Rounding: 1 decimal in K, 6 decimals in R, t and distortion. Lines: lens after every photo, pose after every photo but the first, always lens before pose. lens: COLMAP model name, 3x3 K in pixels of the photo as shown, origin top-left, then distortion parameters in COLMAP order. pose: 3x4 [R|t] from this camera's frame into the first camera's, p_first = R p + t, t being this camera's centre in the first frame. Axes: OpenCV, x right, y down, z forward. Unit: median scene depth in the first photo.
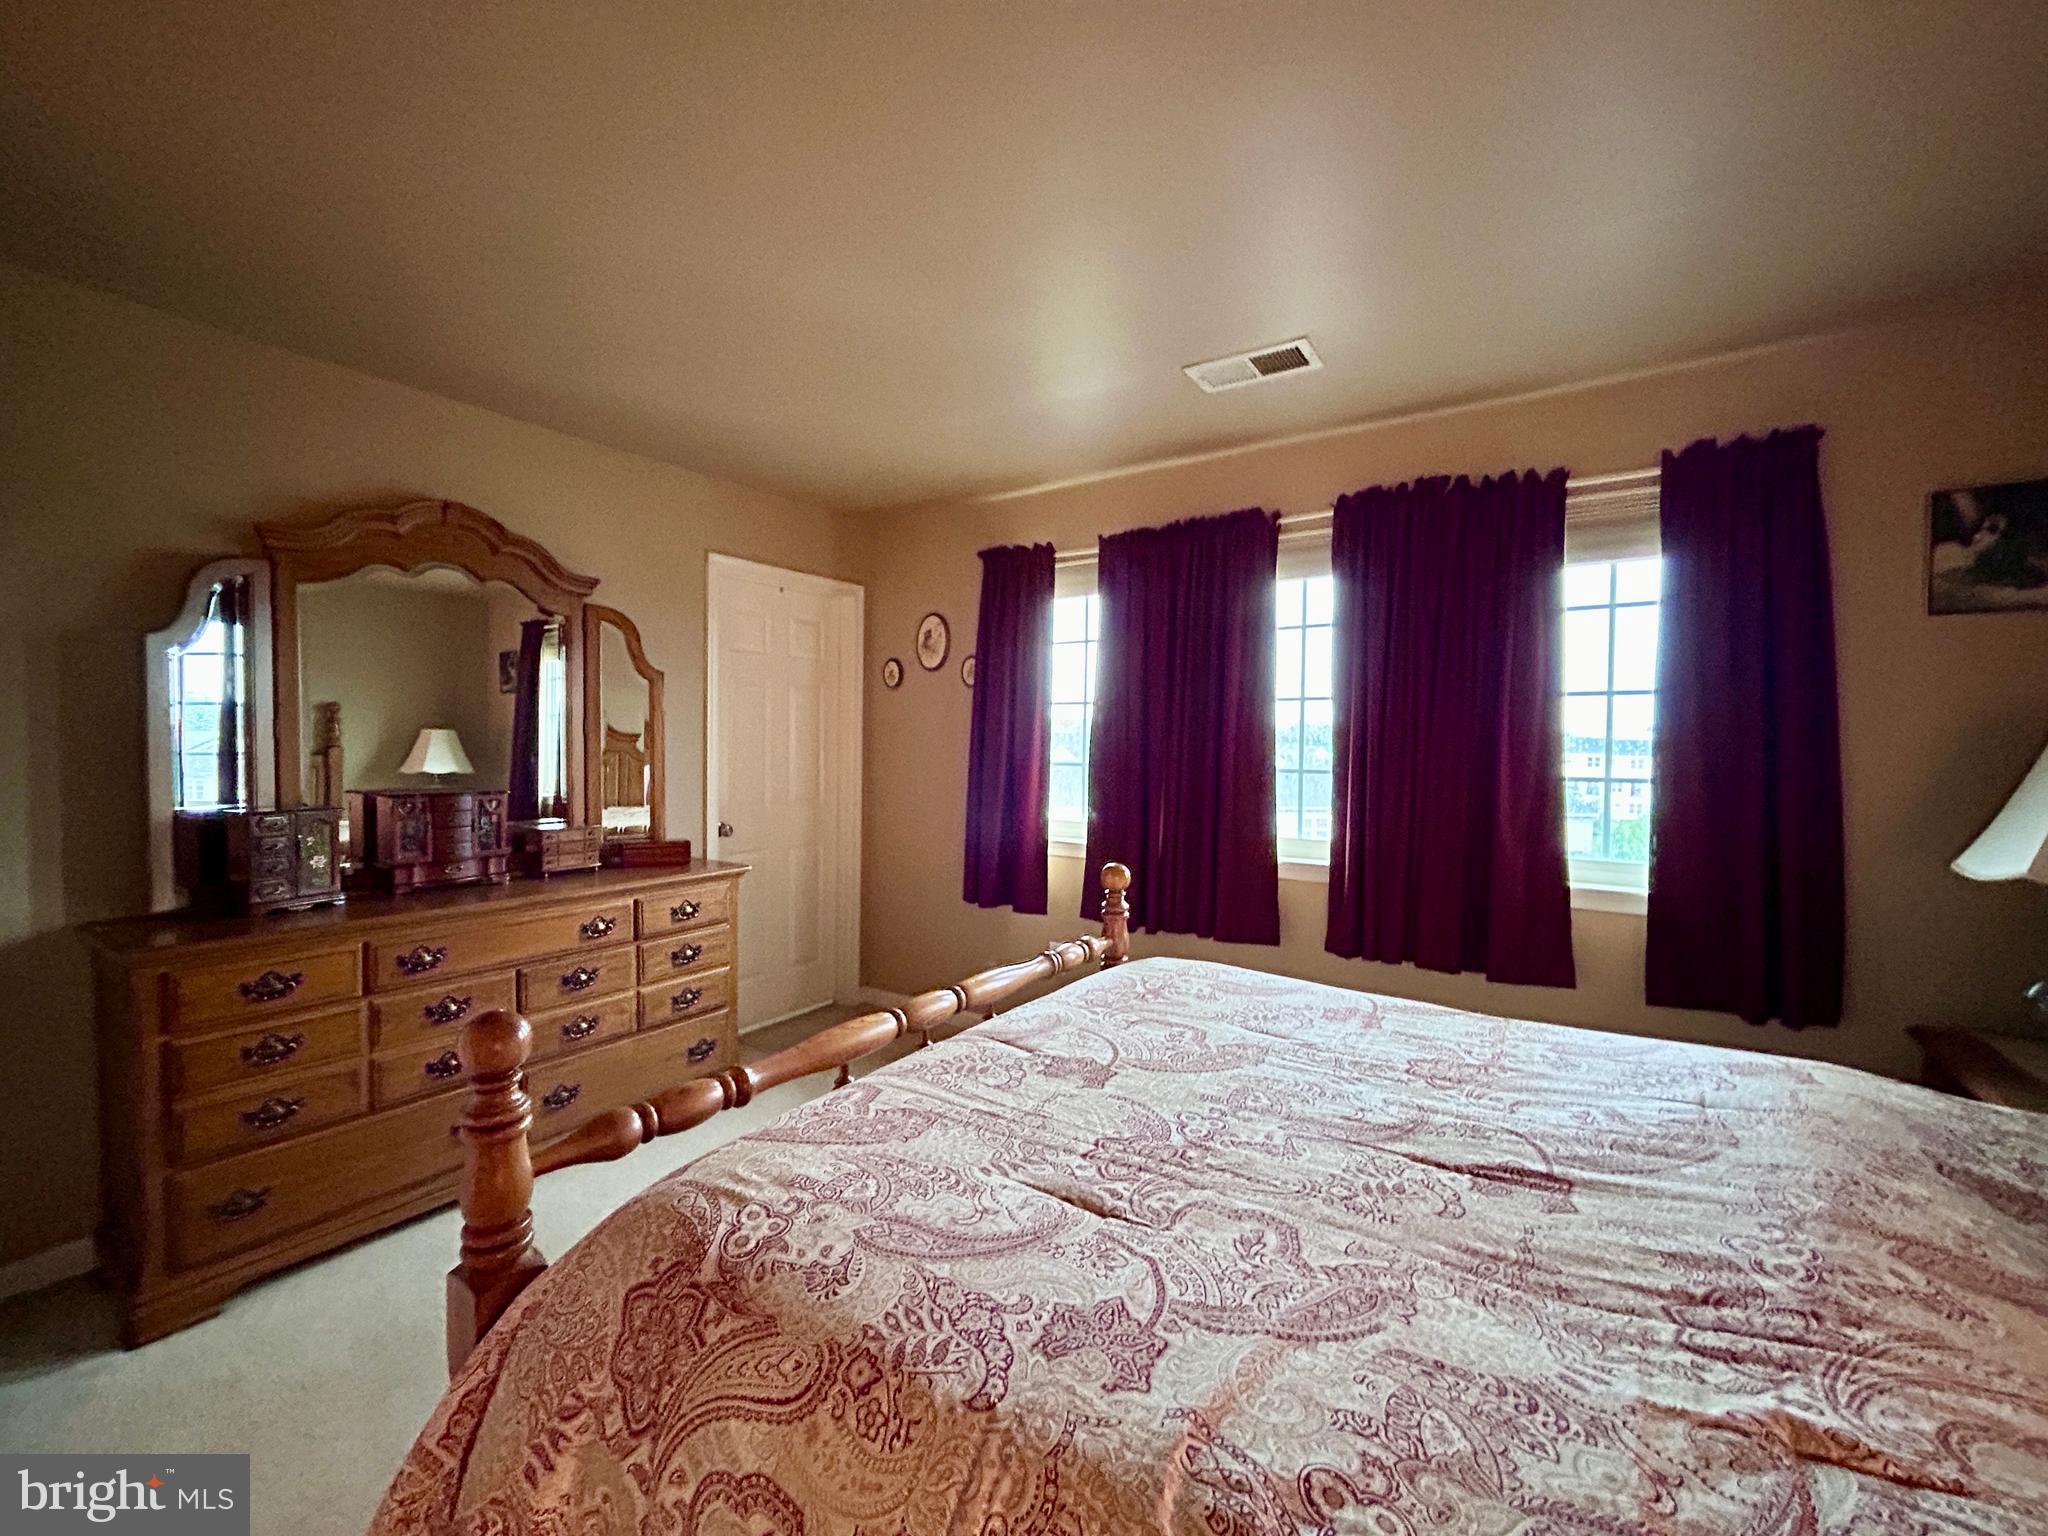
lens RADIAL K [[836.7, 0, 1020.6], [0, 836.7, 766.5], [0, 0, 1]] dist [-0.002807, 0.000141]
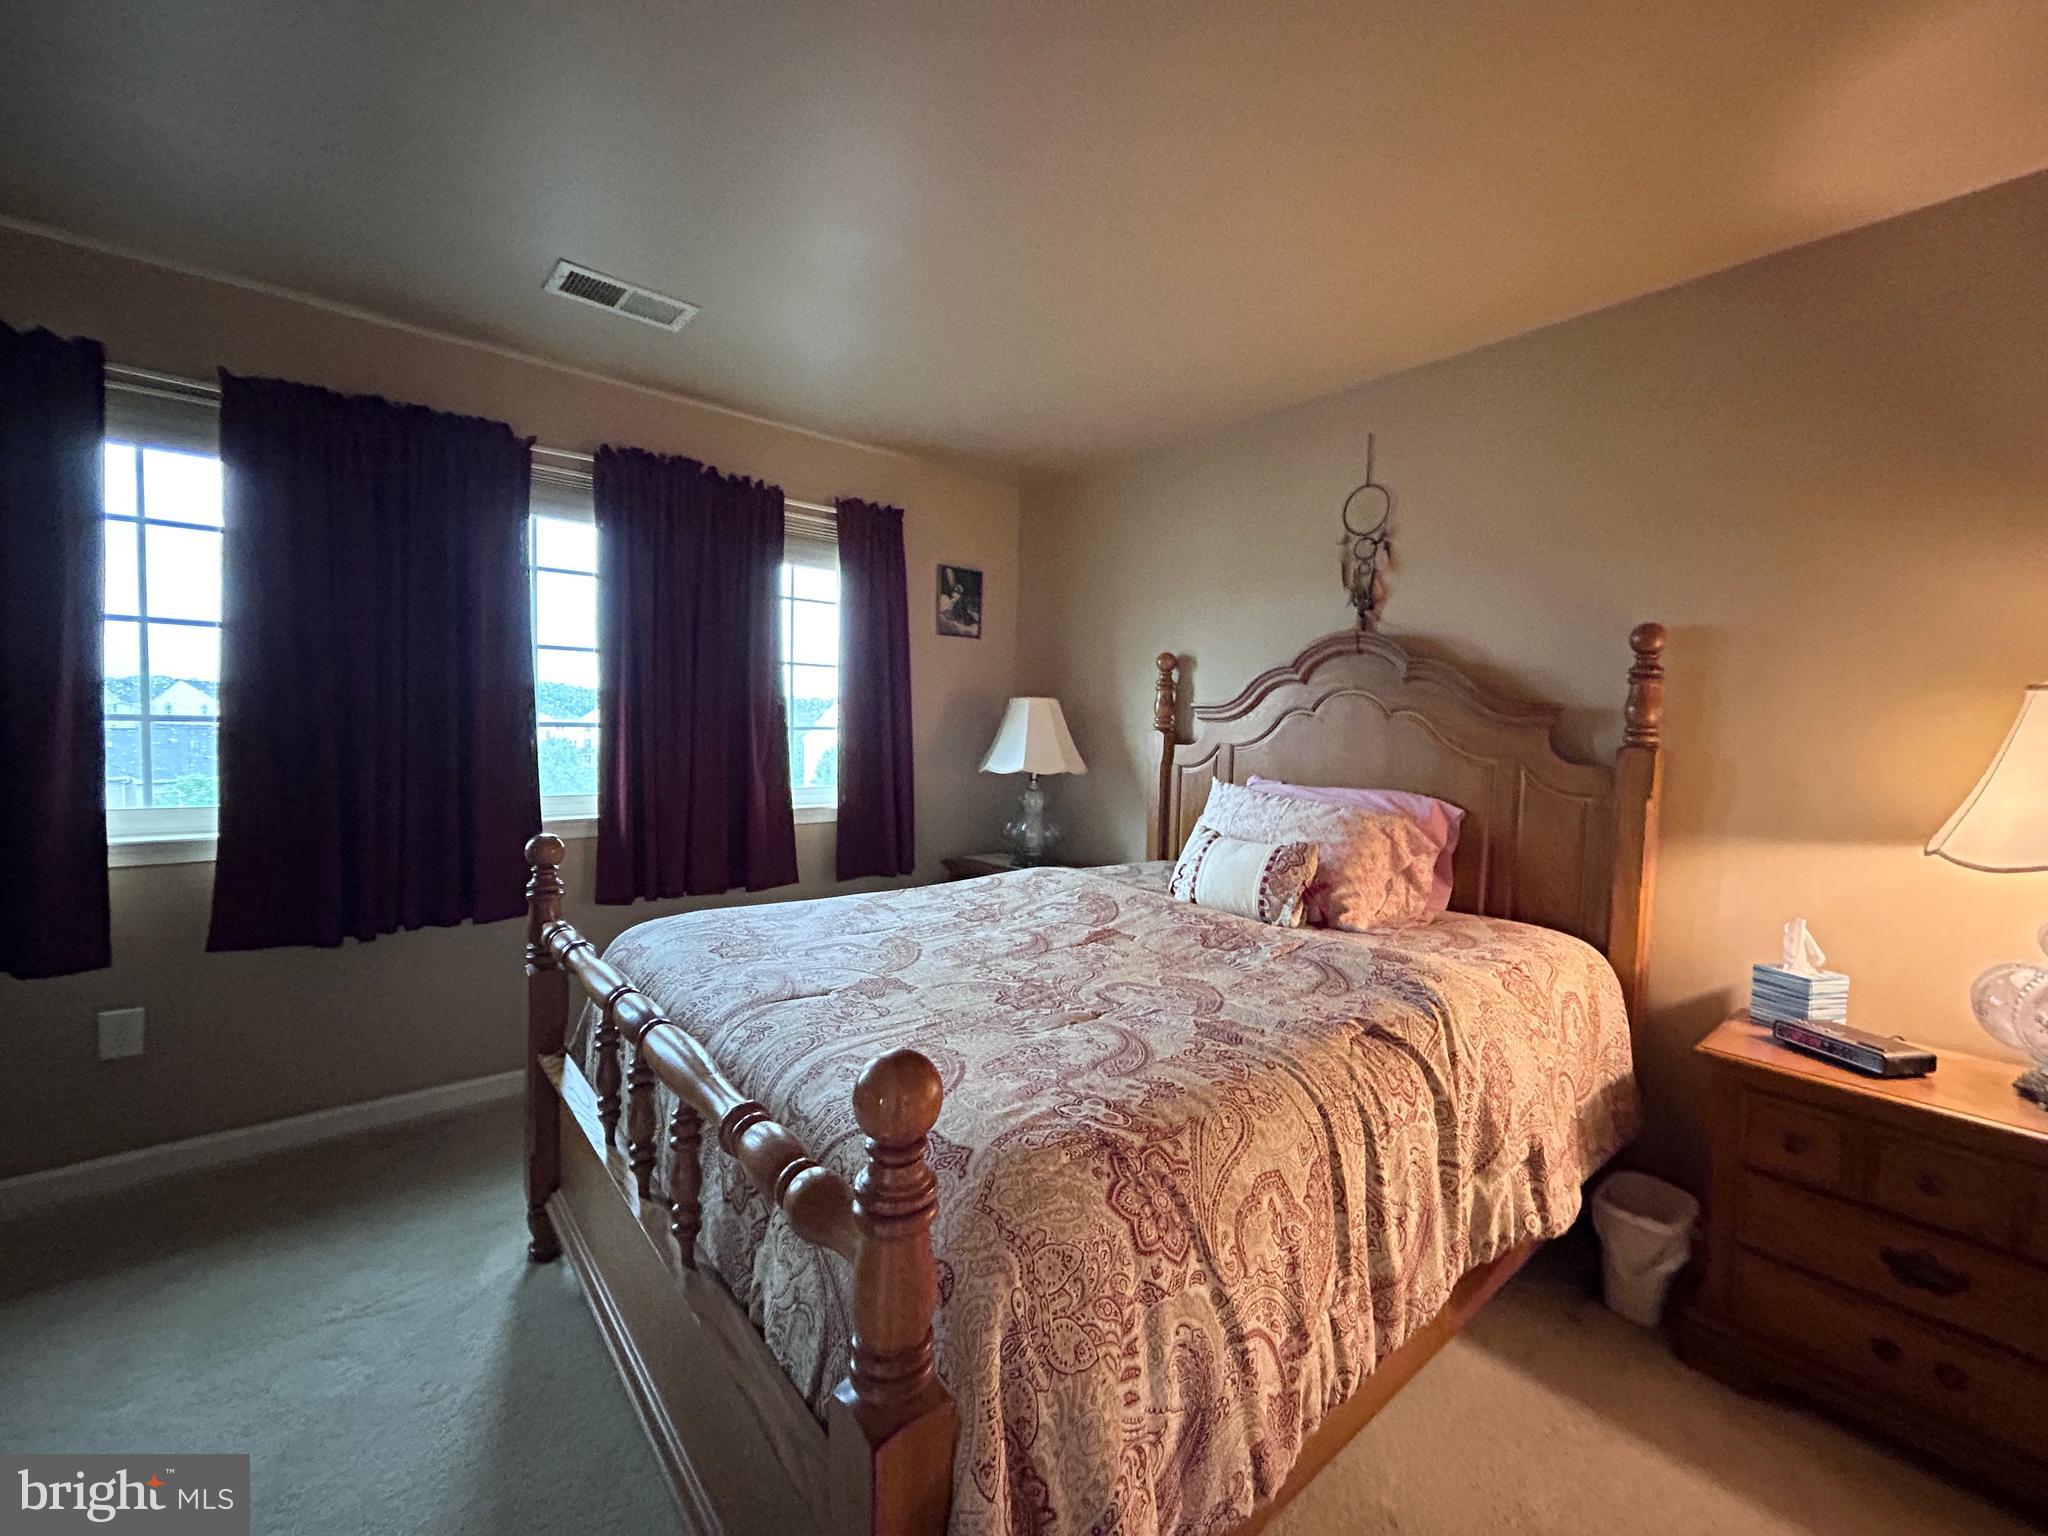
lens RADIAL K [[837.2, 0, 1027.8], [0, 837.2, 760.3], [0, 0, 1]] dist [0.000348, 0.000225]
pose [[0.257538, -0.050307, 0.964958, -0.931824], [0.004665, 0.998697, 0.050821, 0.003343], [-0.966257, -0.008587, 0.257437, 0.512354]]
